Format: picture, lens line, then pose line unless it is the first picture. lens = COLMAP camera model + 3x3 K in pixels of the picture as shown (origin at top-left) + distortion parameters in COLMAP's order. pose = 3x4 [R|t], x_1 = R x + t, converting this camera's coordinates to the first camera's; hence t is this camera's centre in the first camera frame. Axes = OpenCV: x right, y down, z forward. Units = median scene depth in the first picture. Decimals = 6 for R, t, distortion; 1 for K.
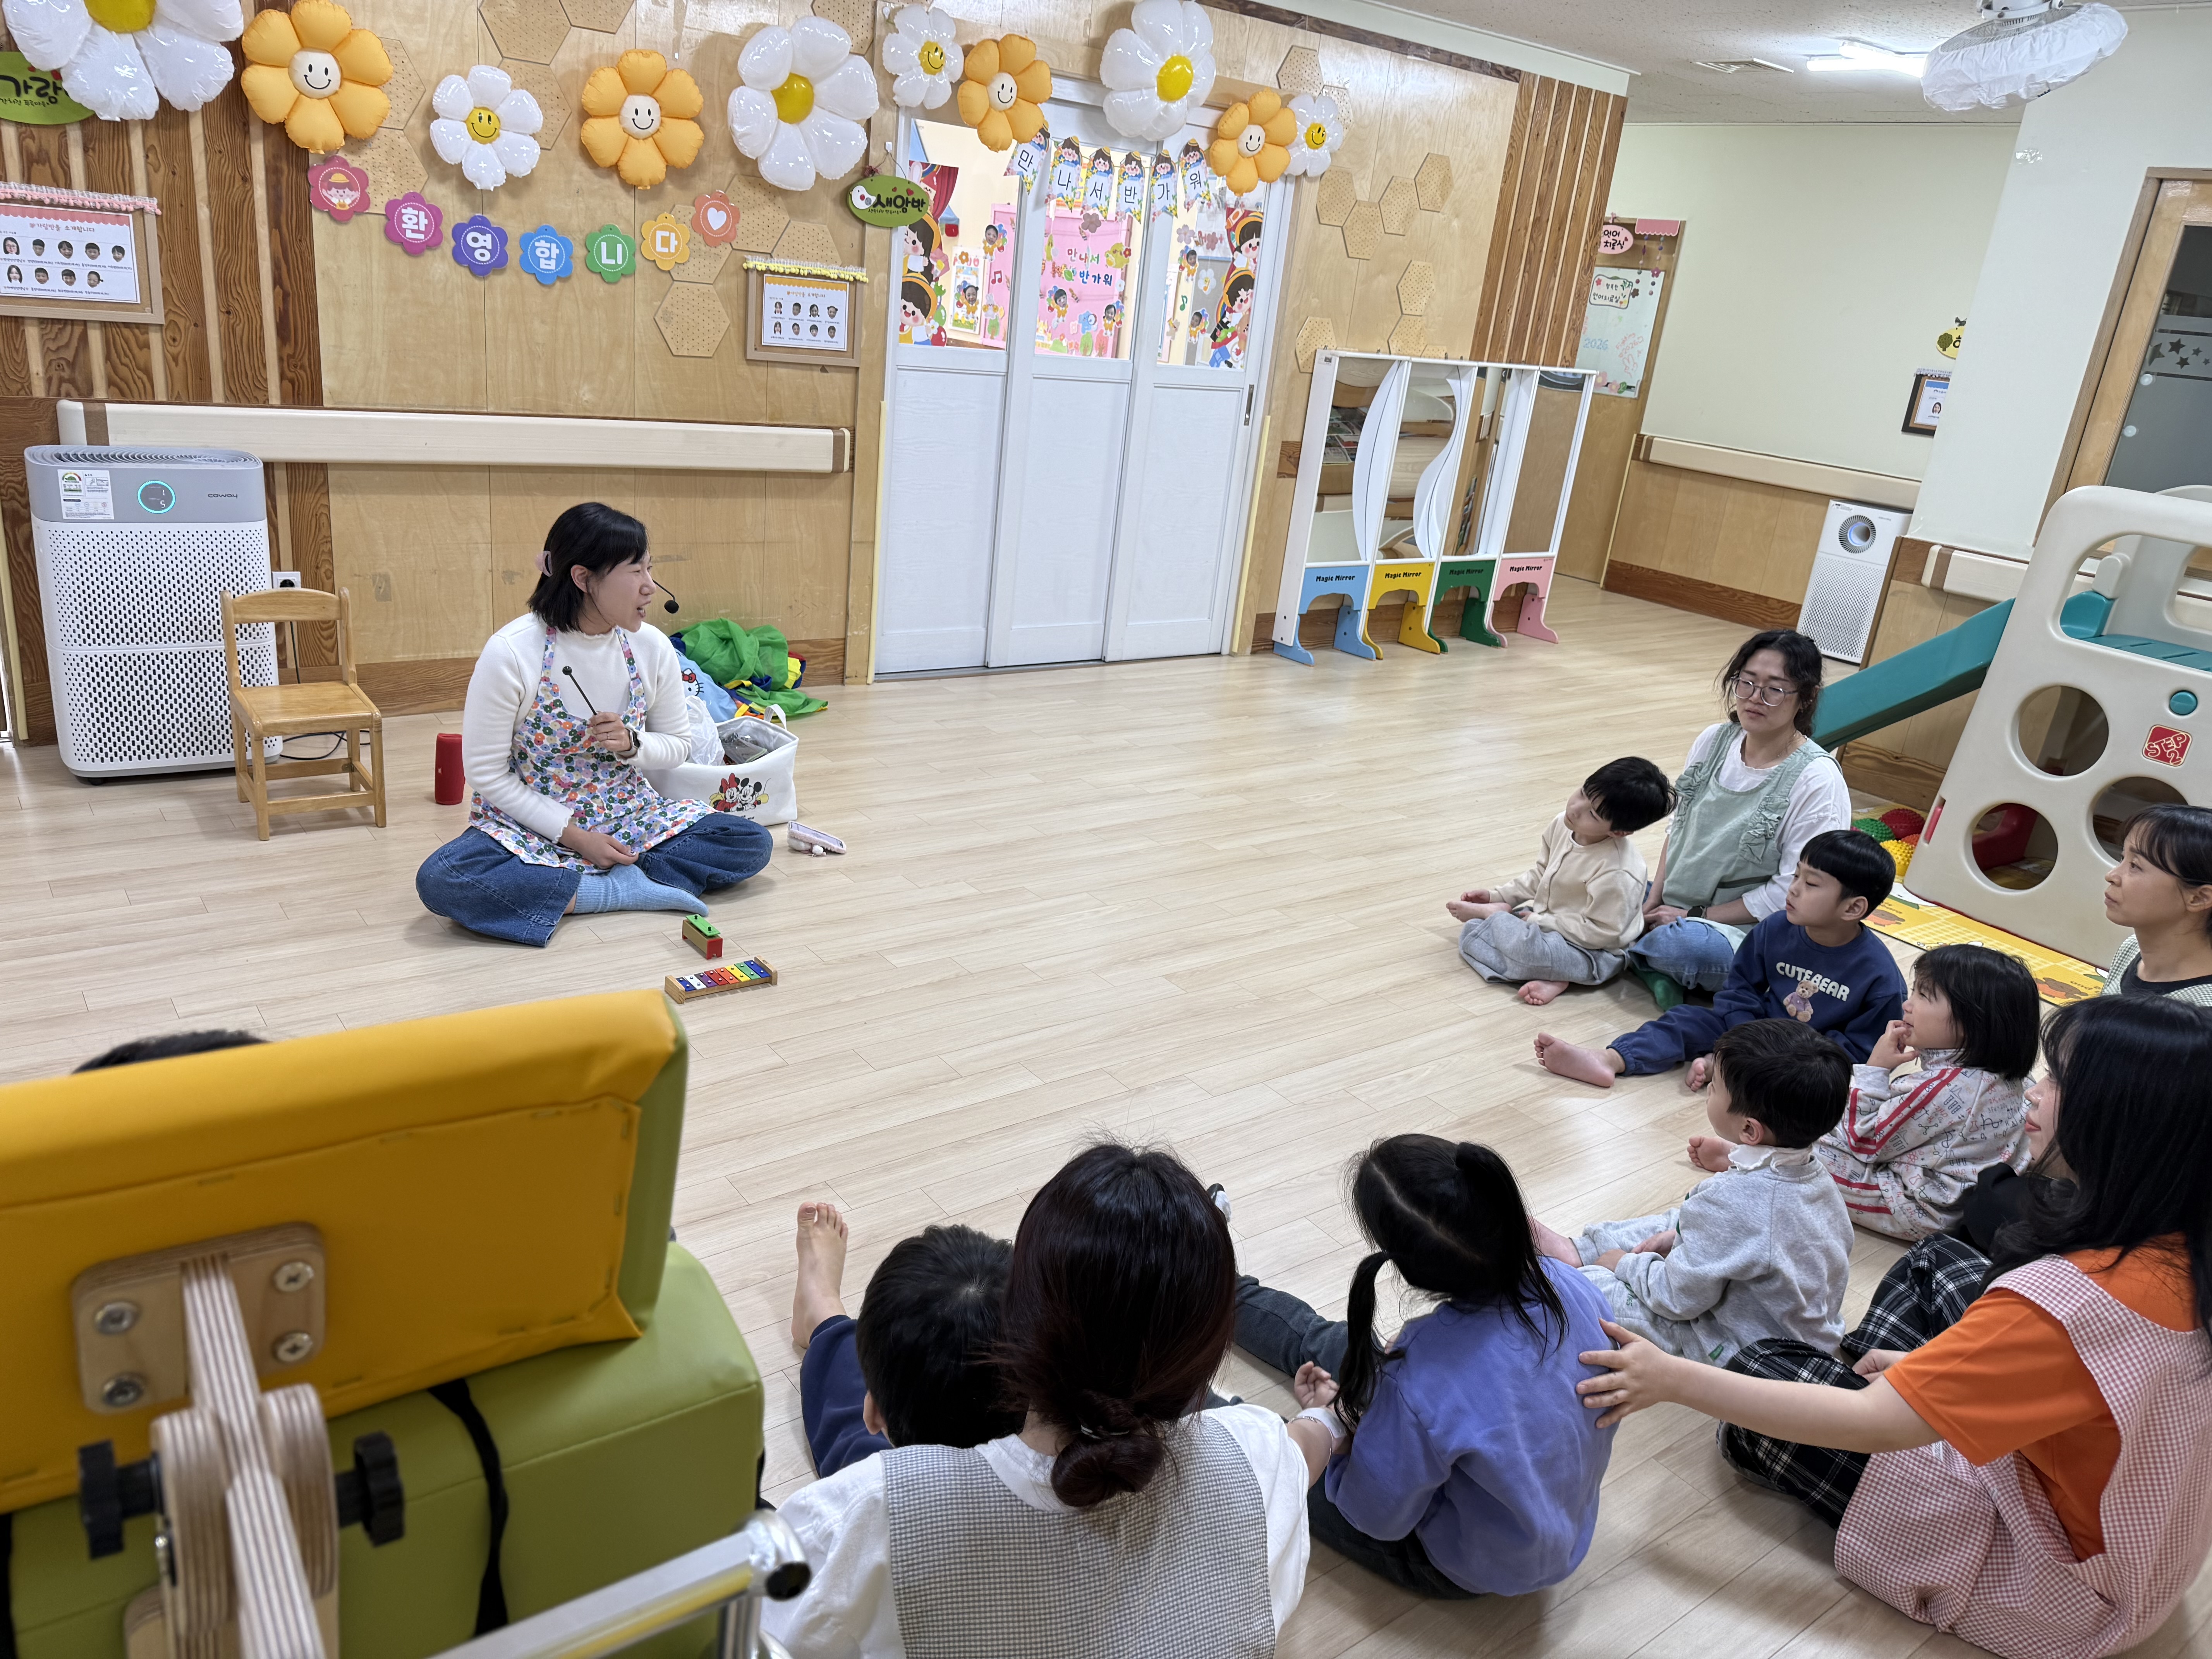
lens RADIAL K [[1548.6, 0, 1106.6], [0, 1548.6, 819.1], [0, 0, 1]] dist [0.027422, -0.040931]
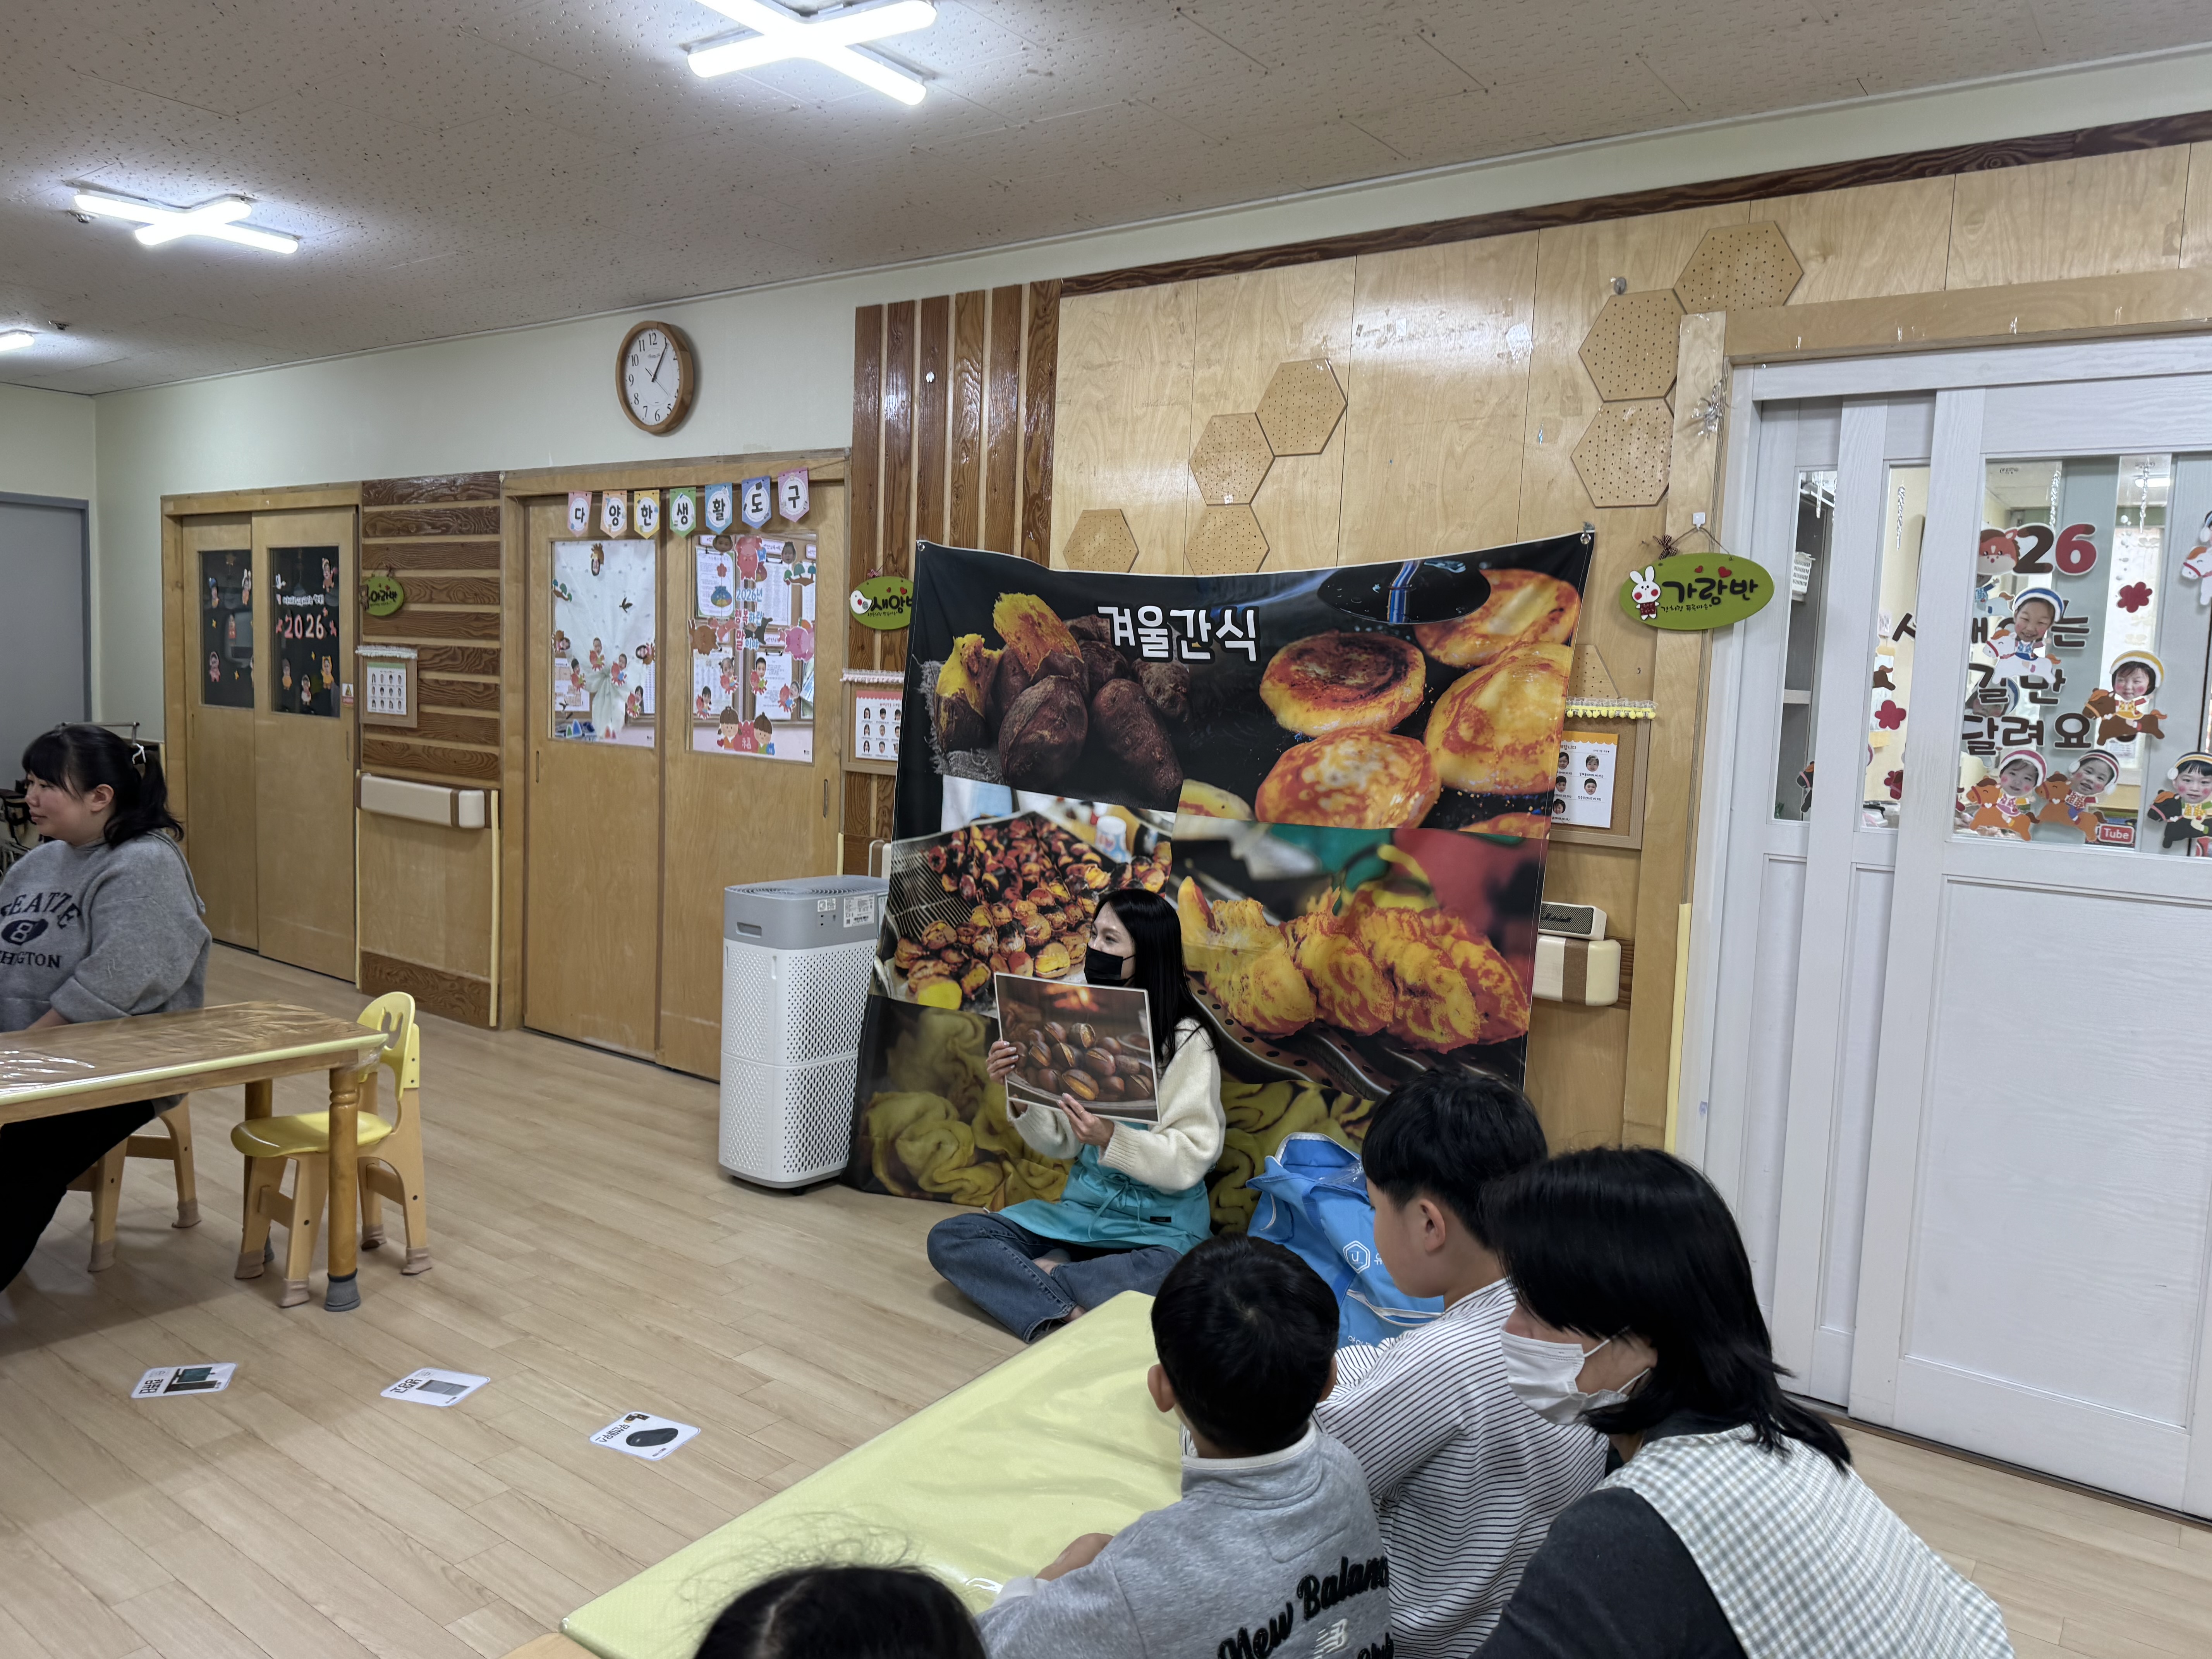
lens RADIAL K [[1540.4, 0, 1120.2], [0, 1540.4, 825.3], [0, 0, 1]] dist [0.049698, -0.072202]
pose [[0.280864, -0.001899, -0.959746, 0.435215], [-0.327307, 0.939859, -0.097644, -0.191922], [0.902212, 0.341556, 0.263351, 0.723251]]
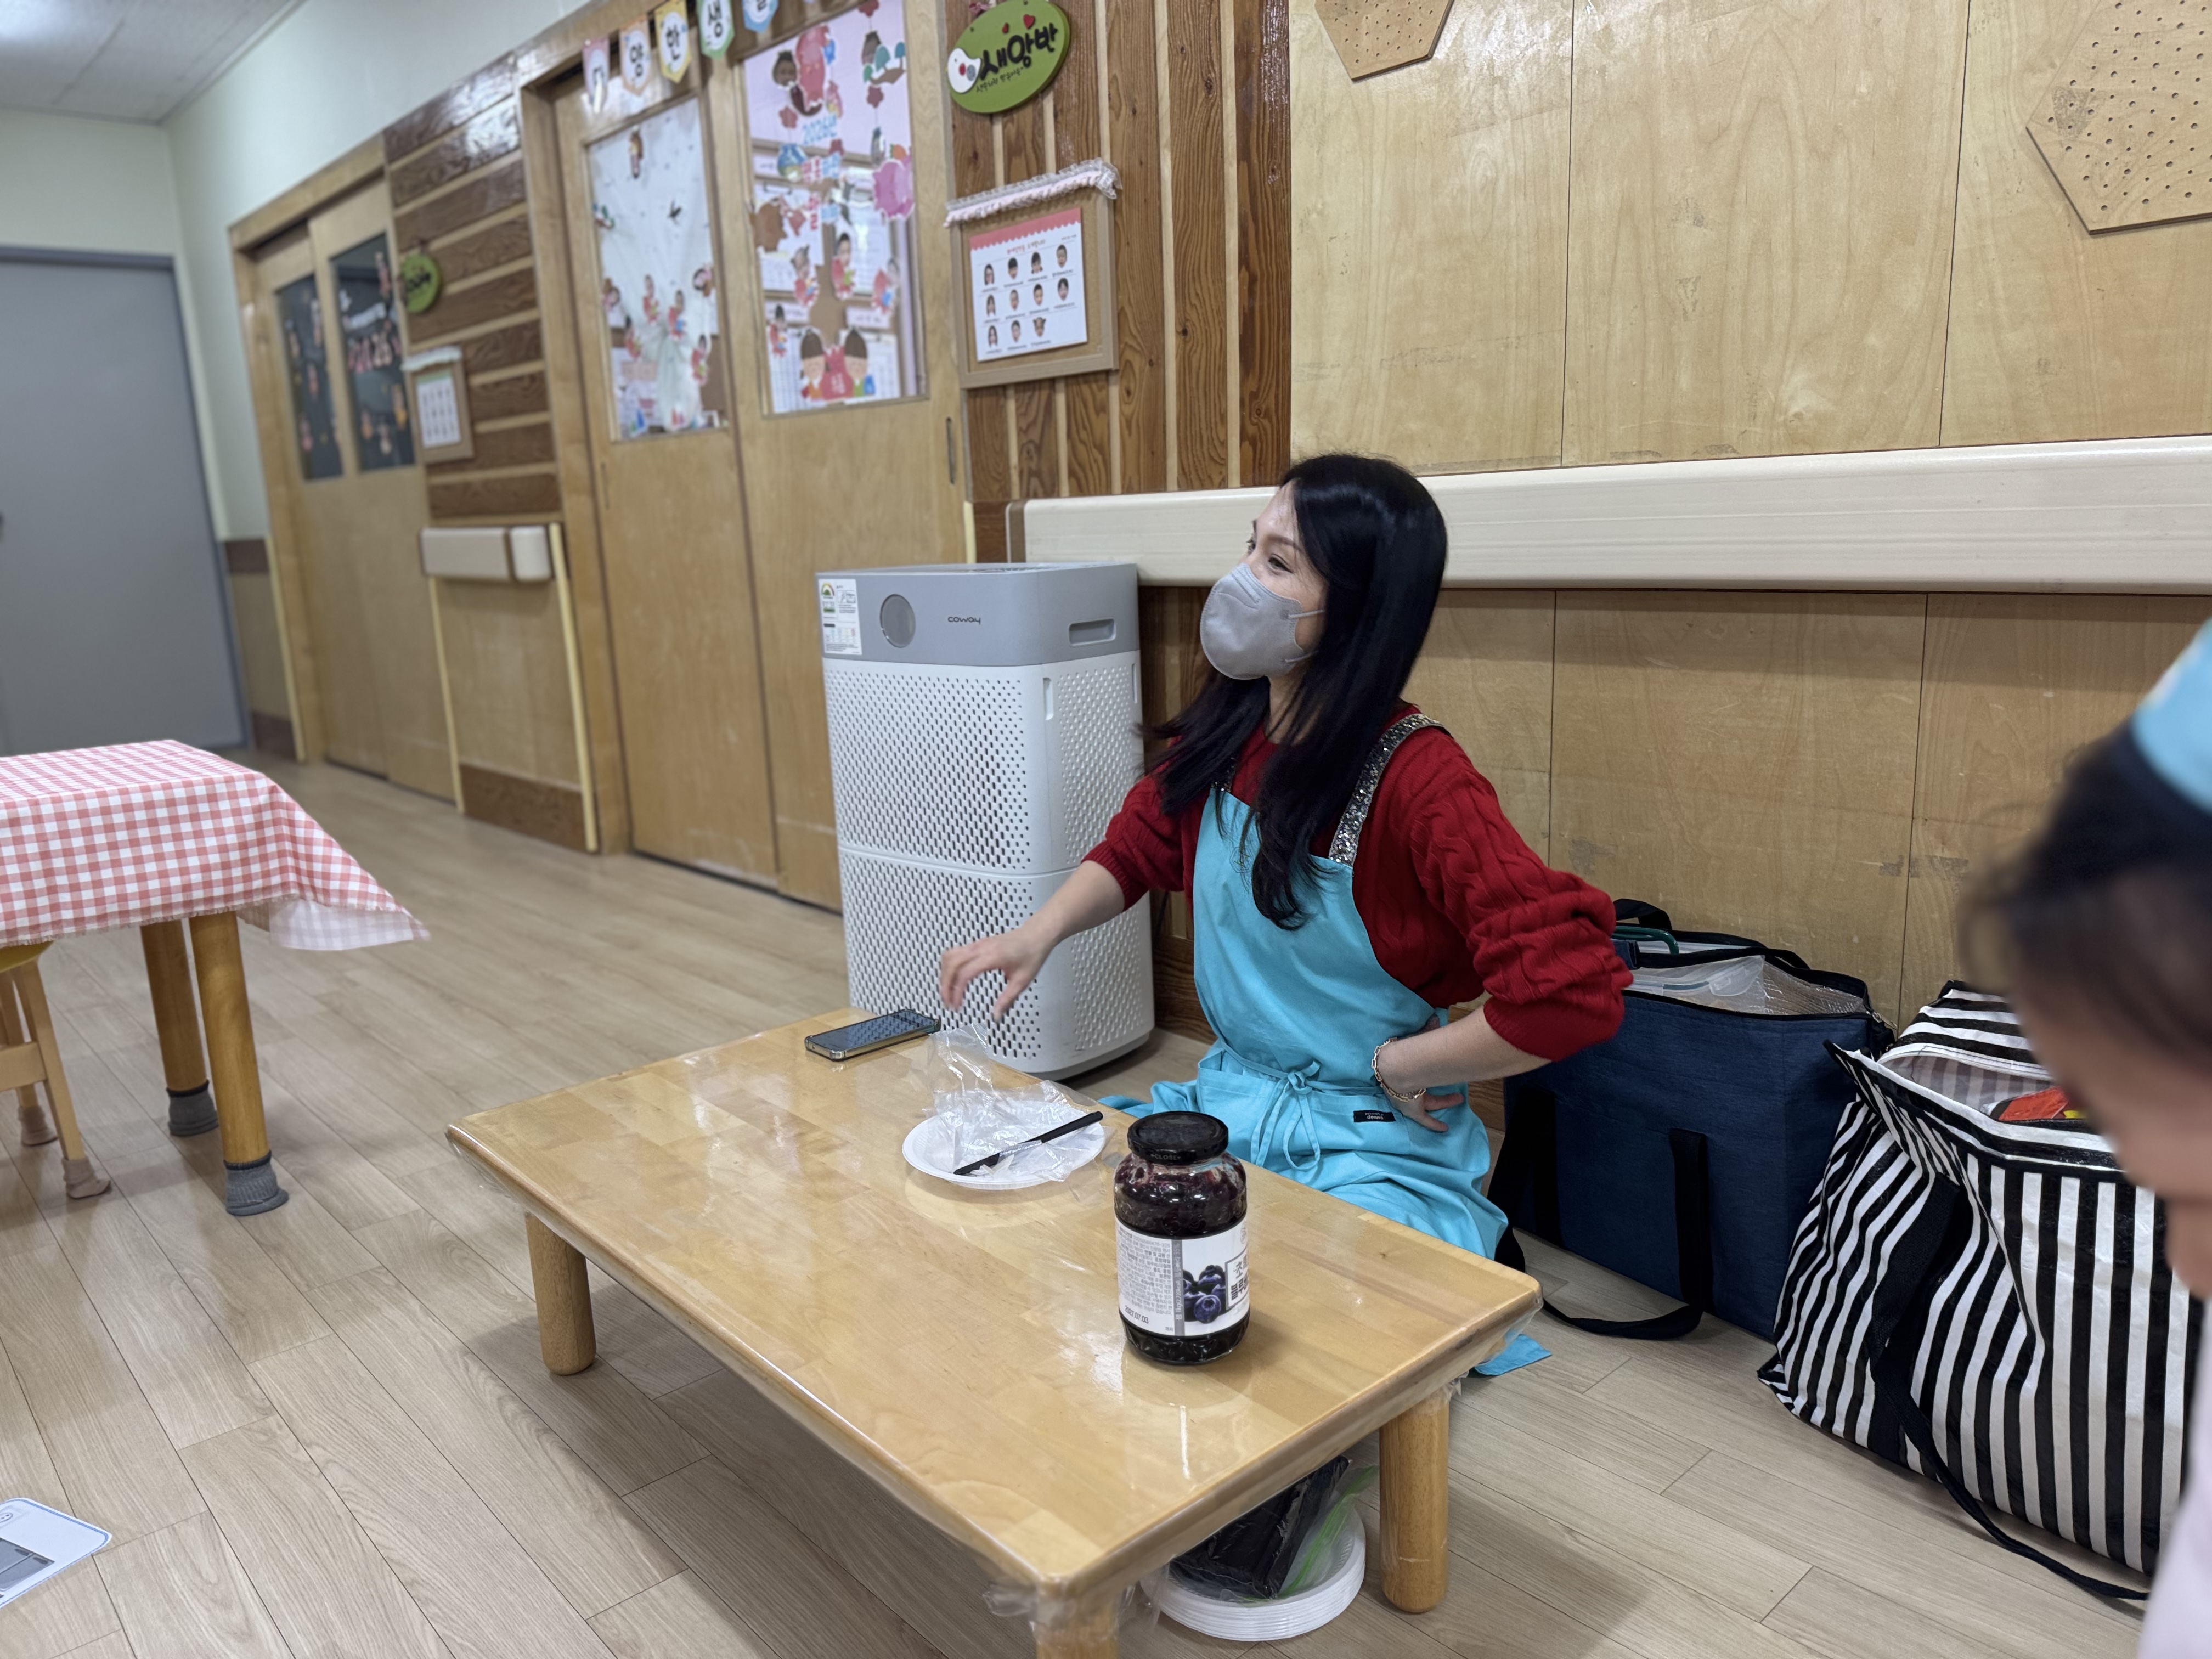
lens RADIAL K [[1540.4, 0, 1103.5], [0, 1540.4, 835.2], [0, 0, 1]] dist [0.049698, -0.072202]
pose [[0.069867, 0.097517, -0.992778, 0.024169], [-0.281648, 0.956649, 0.074147, -0.159188], [0.956971, 0.274433, 0.094304, 0.856066]]
